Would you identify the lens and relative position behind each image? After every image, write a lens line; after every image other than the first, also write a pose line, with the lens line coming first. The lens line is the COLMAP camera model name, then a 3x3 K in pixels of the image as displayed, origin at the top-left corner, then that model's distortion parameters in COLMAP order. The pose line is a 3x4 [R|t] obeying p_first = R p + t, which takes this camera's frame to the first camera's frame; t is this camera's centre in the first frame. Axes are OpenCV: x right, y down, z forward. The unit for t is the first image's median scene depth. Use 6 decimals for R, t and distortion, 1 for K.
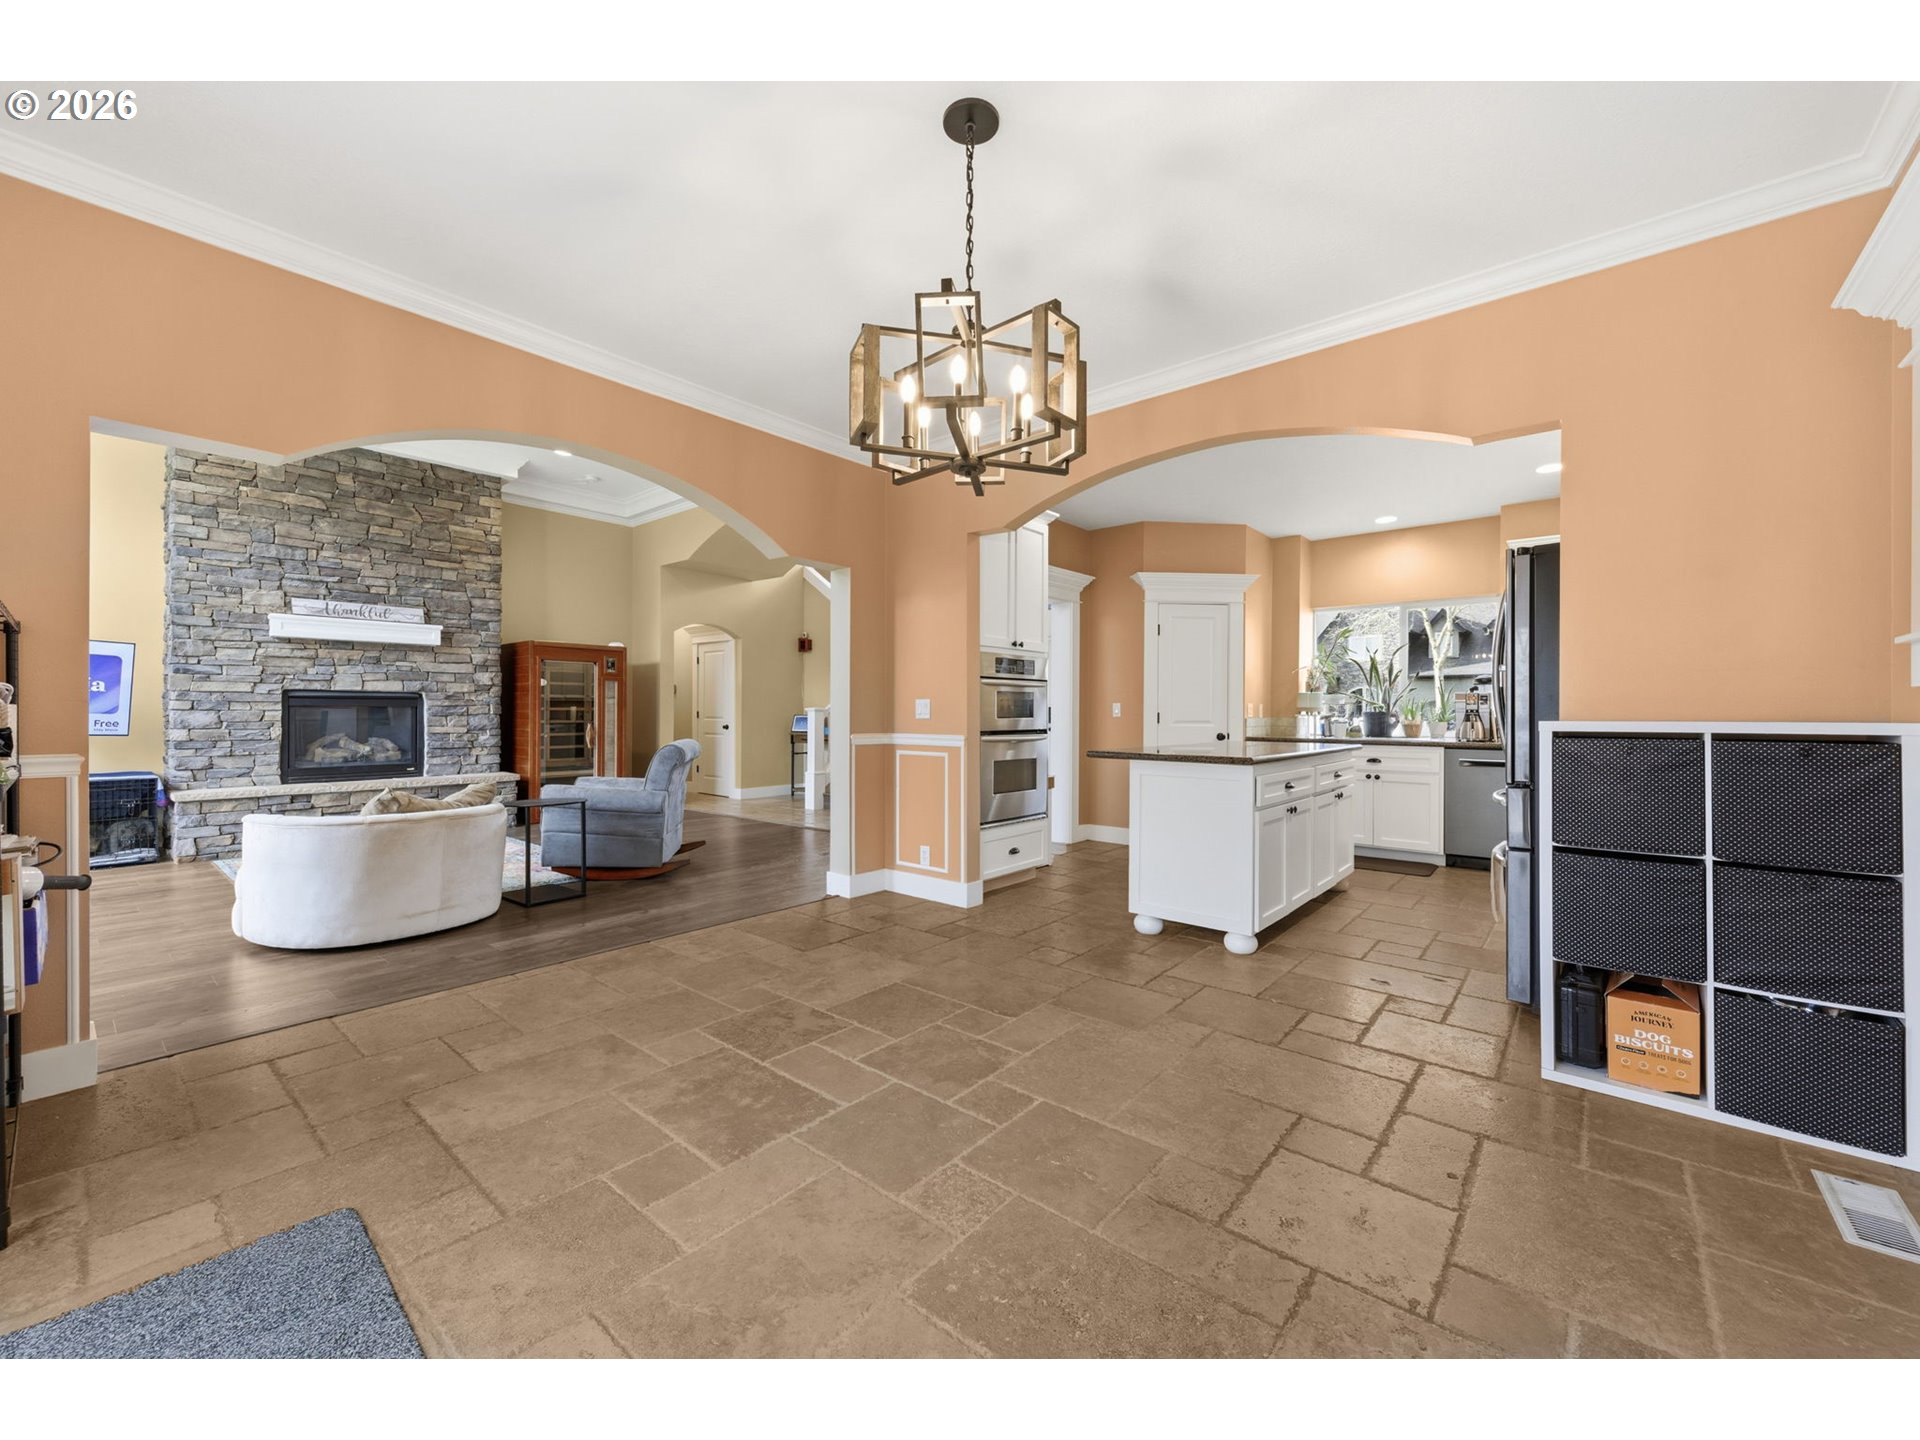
lens RADIAL K [[765.9, 0, 954.2], [0, 765.9, 712.4], [0, 0, 1]] dist [0.000066, -0.000766]
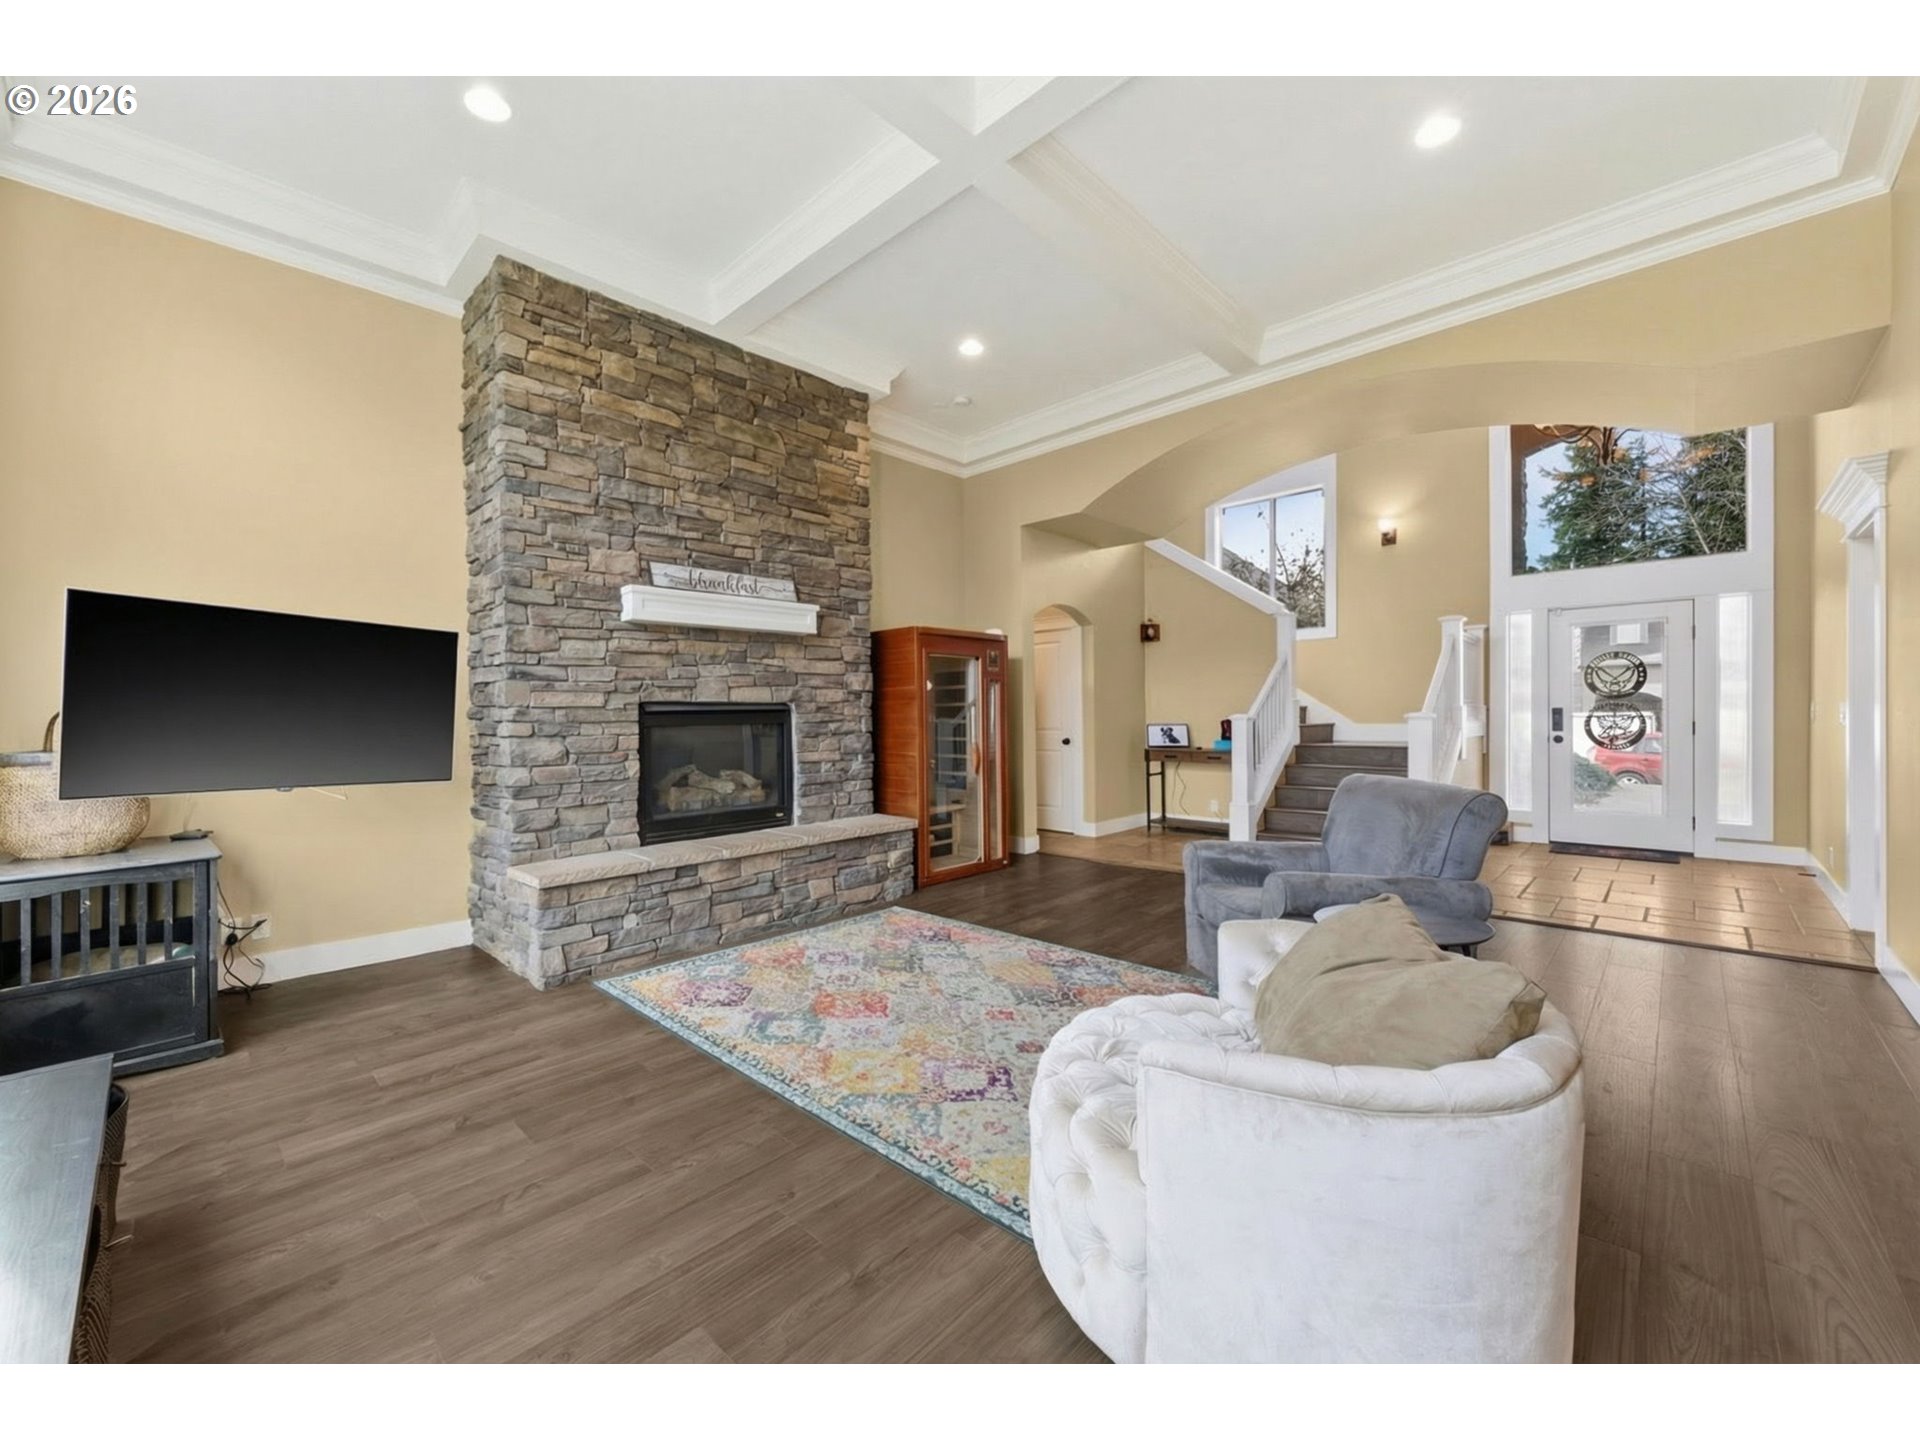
lens RADIAL K [[765.9, 0, 956.4], [0, 765.9, 724.8], [0, 0, 1]] dist [0.000066, -0.000766]
pose [[0.998183, -0.014788, -0.058411, -0.533688], [0.015605, 0.999786, 0.013559, -0.014245], [0.058198, -0.014446, 0.998201, 0.338522]]
